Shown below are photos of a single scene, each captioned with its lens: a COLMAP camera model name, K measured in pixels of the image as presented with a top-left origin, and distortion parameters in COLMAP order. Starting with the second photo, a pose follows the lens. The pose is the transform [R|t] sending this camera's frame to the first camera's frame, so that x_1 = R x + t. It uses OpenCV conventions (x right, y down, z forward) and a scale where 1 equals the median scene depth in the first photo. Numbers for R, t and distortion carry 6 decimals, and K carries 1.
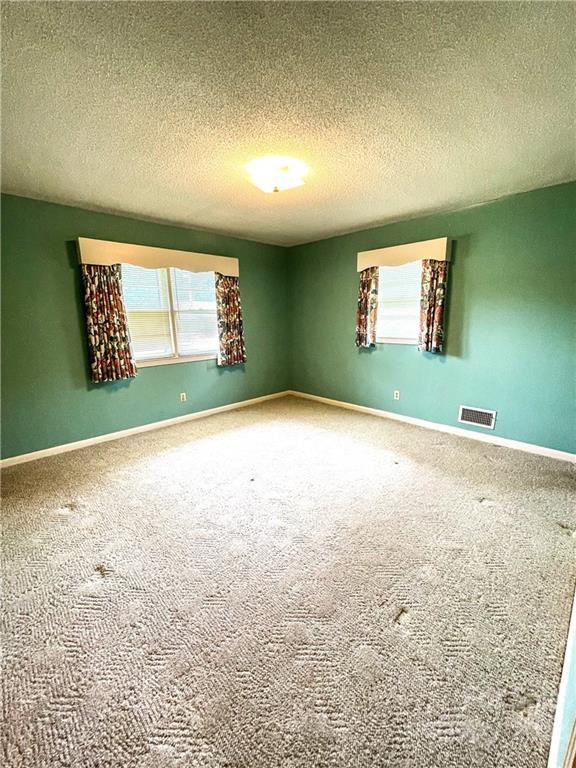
lens RADIAL K [[311.3, 0, 287.9], [0, 311.3, 386.4], [0, 0, 1]] dist [-0.001005, -0.000180]
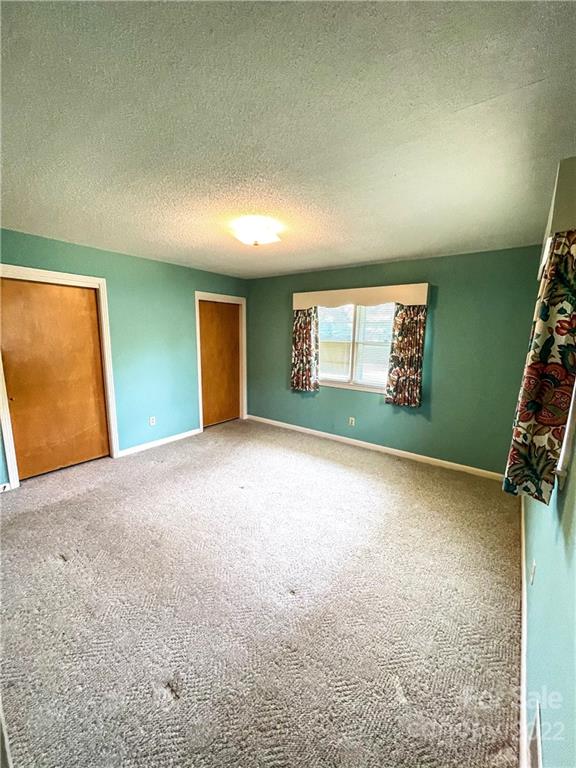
lens RADIAL K [[311.3, 0, 287.9], [0, 311.3, 386.4], [0, 0, 1]] dist [-0.001005, -0.000180]
pose [[0.149321, 0.183844, -0.971547, 0.650386], [-0.236780, 0.960624, 0.145386, -0.185959], [0.960020, 0.208334, 0.186972, 0.566713]]
